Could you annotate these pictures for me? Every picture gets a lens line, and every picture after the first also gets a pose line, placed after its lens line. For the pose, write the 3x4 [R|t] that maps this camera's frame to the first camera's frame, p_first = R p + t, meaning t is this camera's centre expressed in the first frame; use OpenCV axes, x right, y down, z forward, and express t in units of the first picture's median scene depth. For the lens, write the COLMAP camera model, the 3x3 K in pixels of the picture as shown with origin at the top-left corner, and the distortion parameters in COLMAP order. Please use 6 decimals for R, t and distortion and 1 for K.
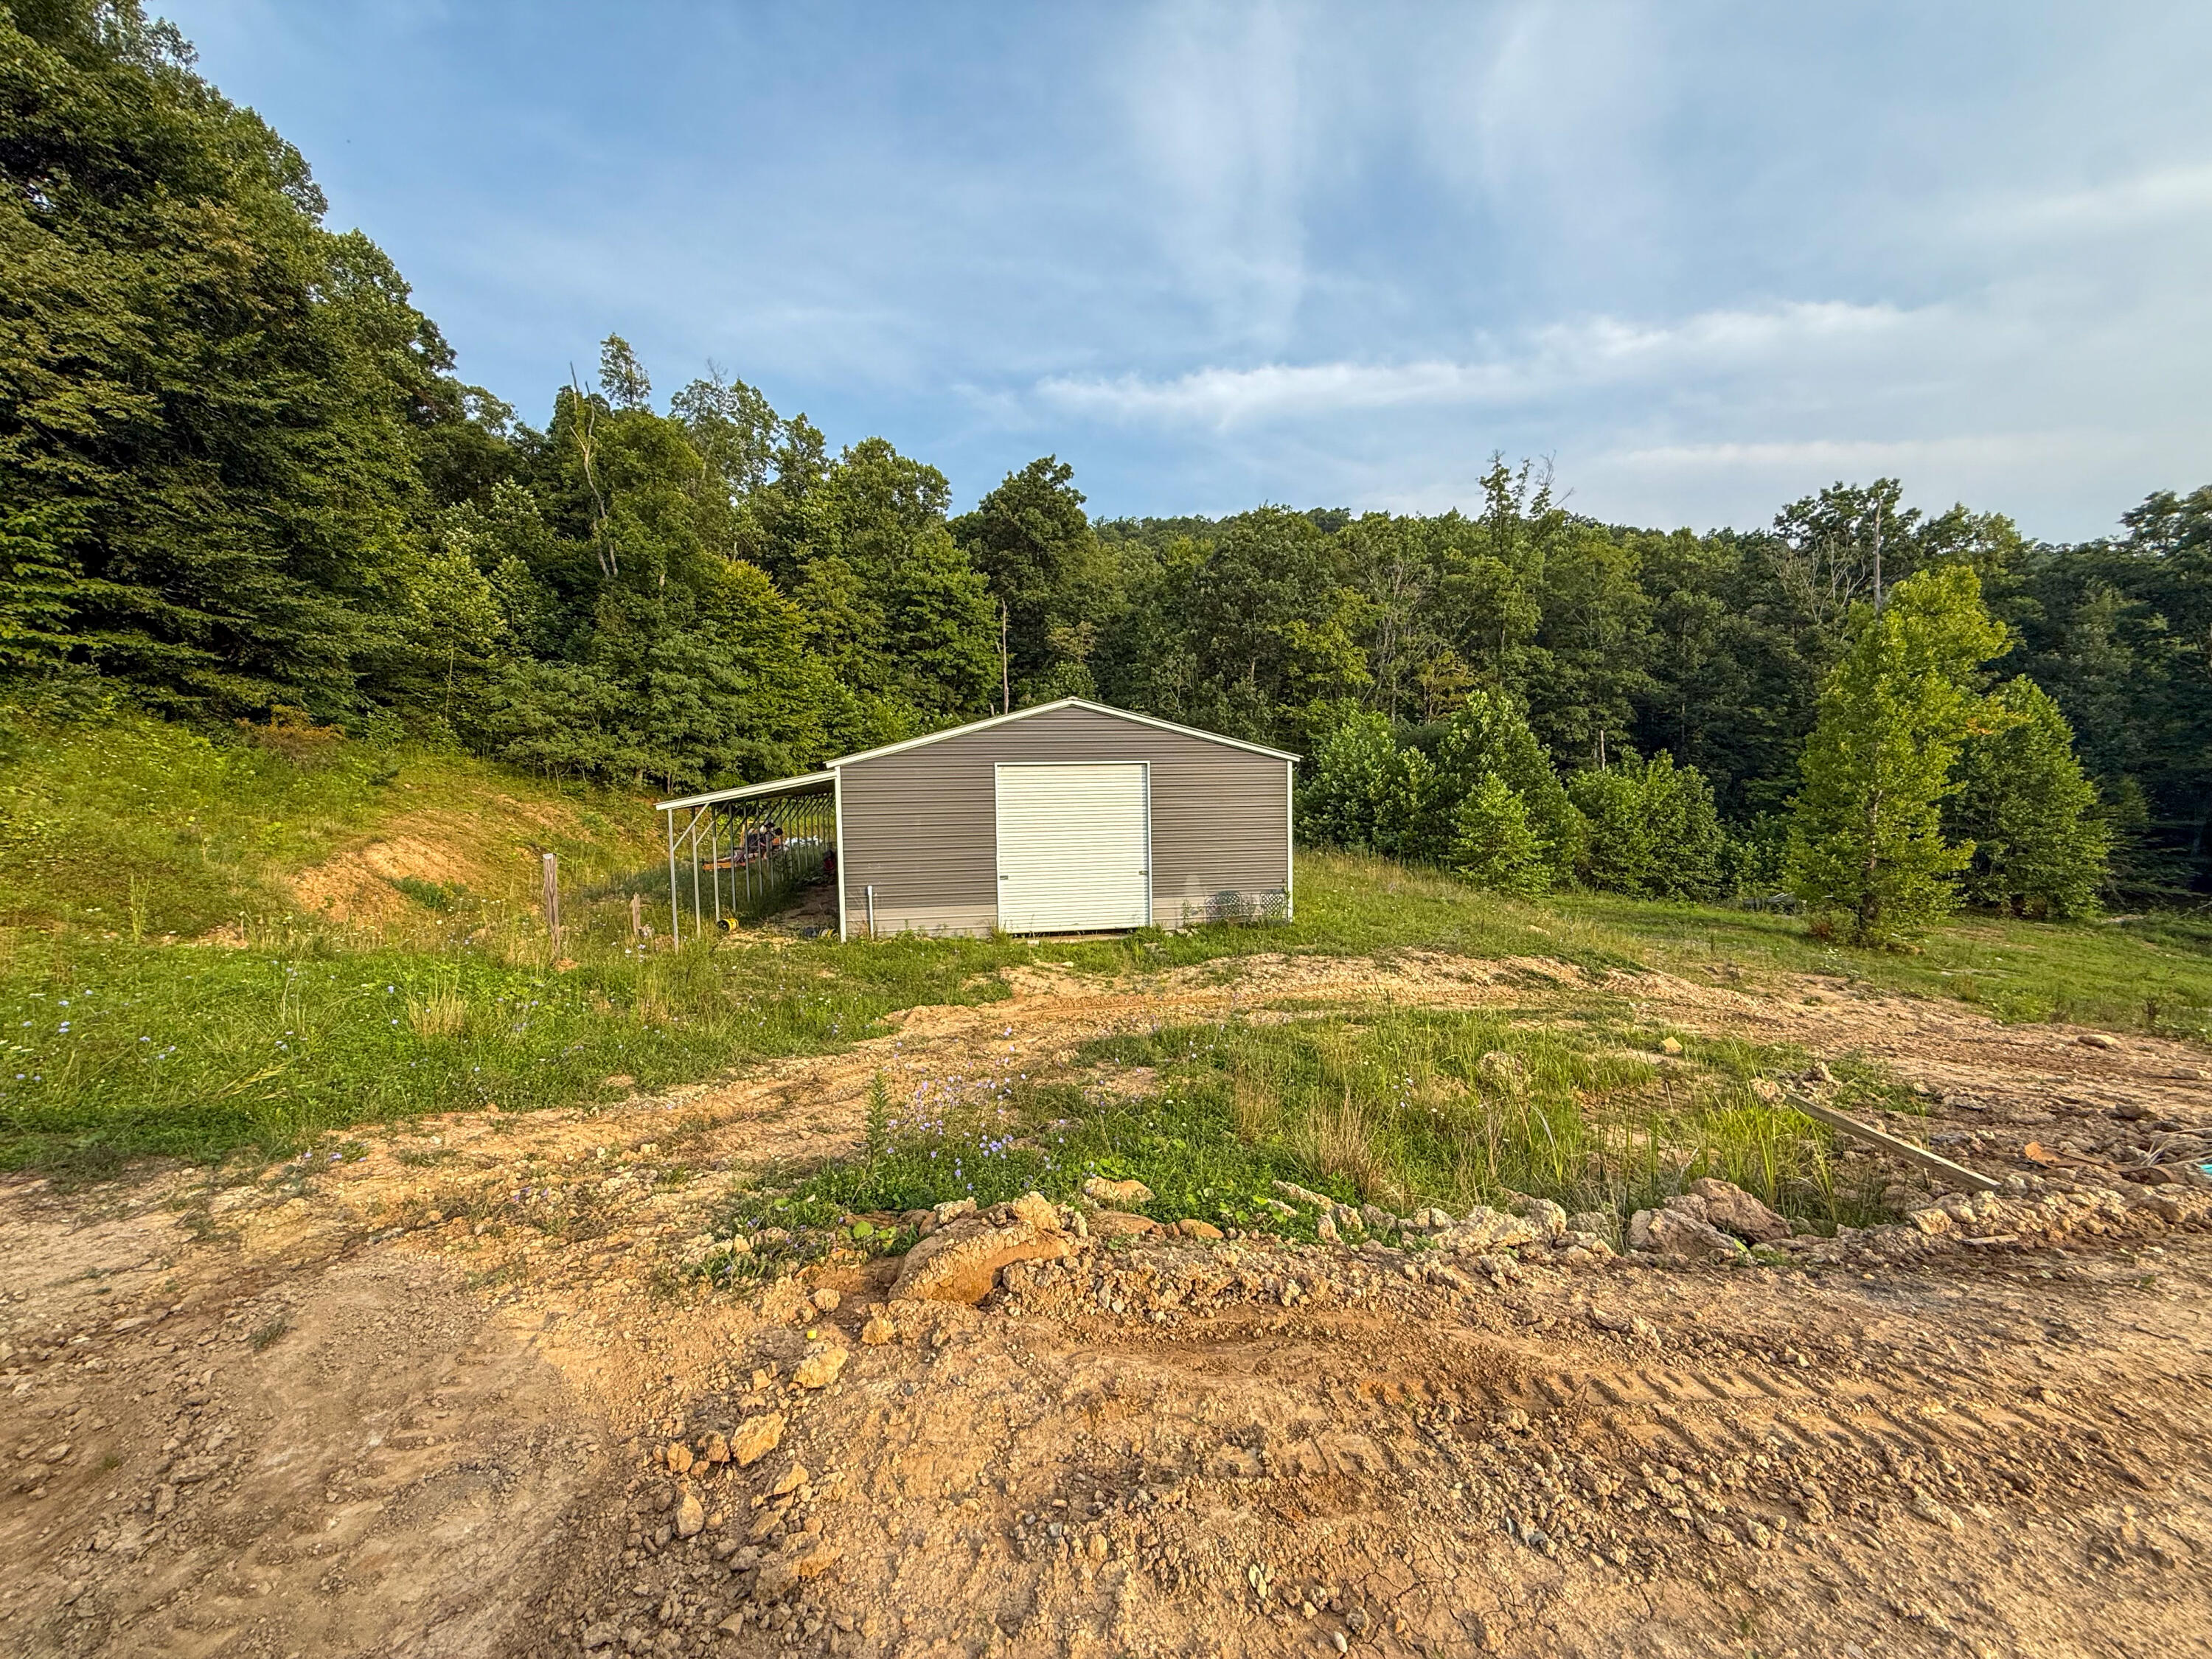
lens RADIAL K [[889.4, 0, 1097.4], [0, 889.4, 825.8], [0, 0, 1]] dist [0.012886, -0.000504]
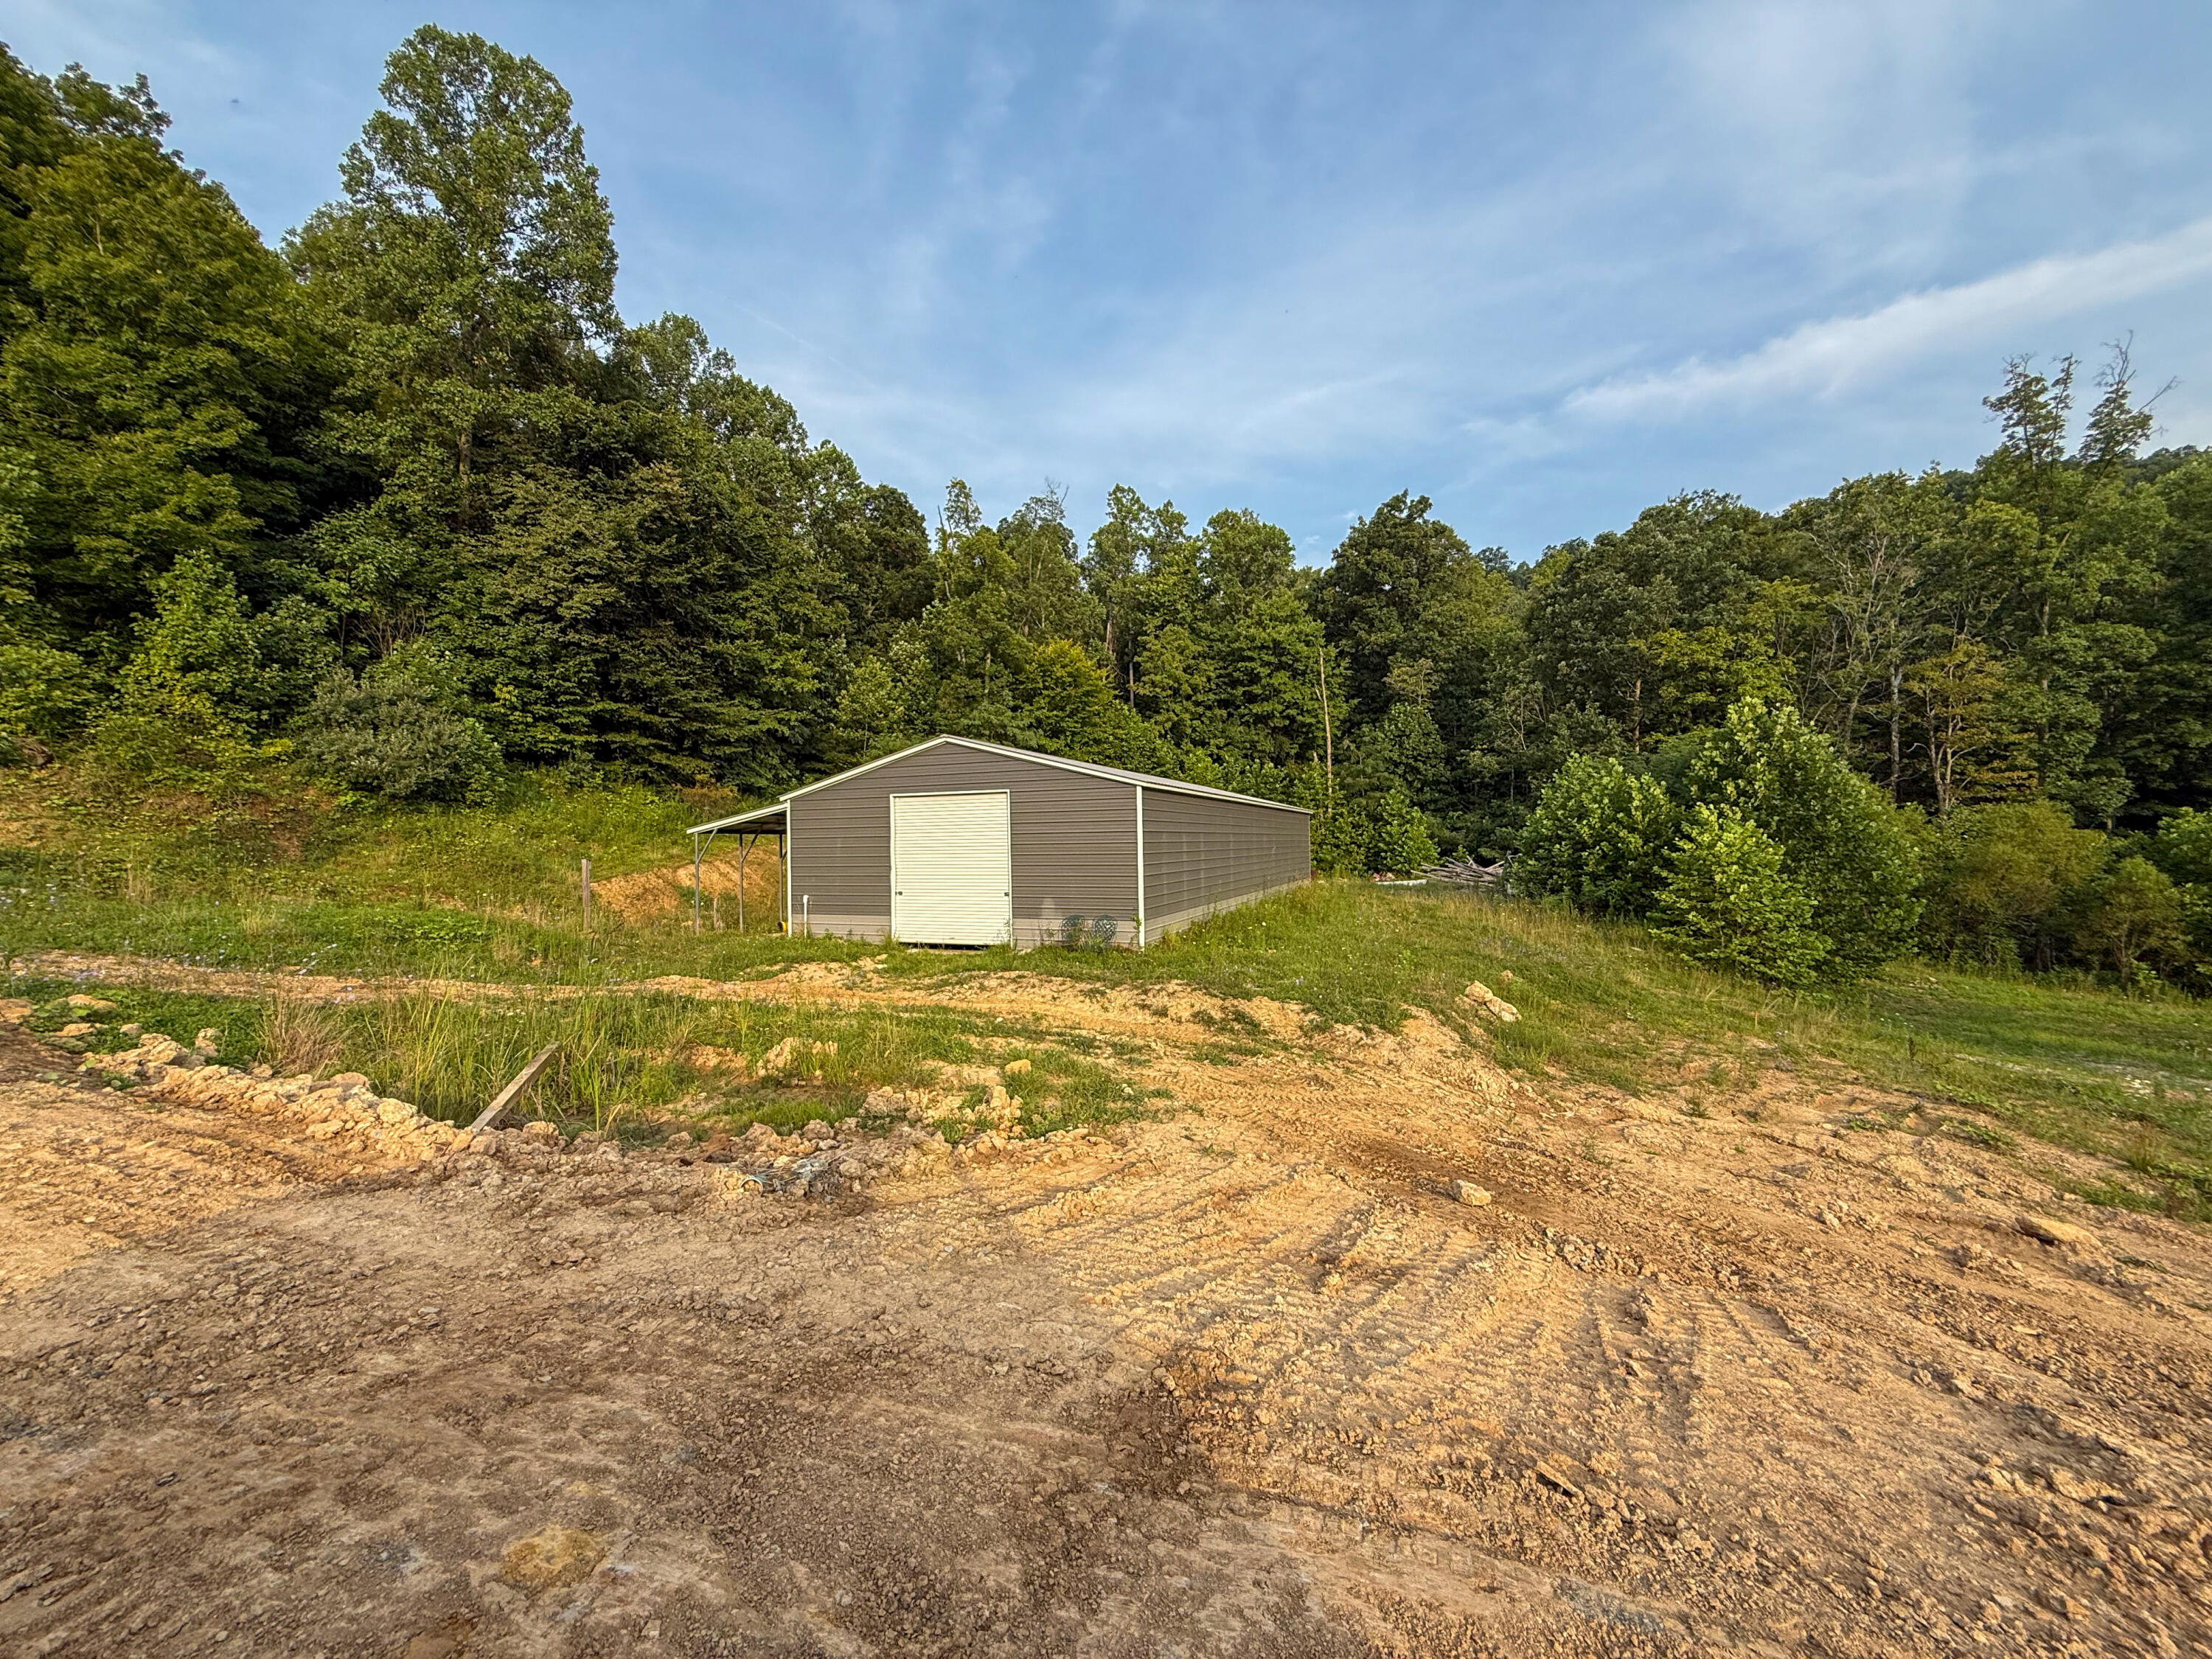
lens RADIAL K [[889.4, 0, 1102.9], [0, 889.4, 840.2], [0, 0, 1]] dist [0.012886, -0.000504]
pose [[0.847963, 0.002904, -0.530048, 0.213279], [-0.028704, 0.998769, -0.040448, 0.008115], [0.529278, 0.049513, 0.847003, 0.043871]]
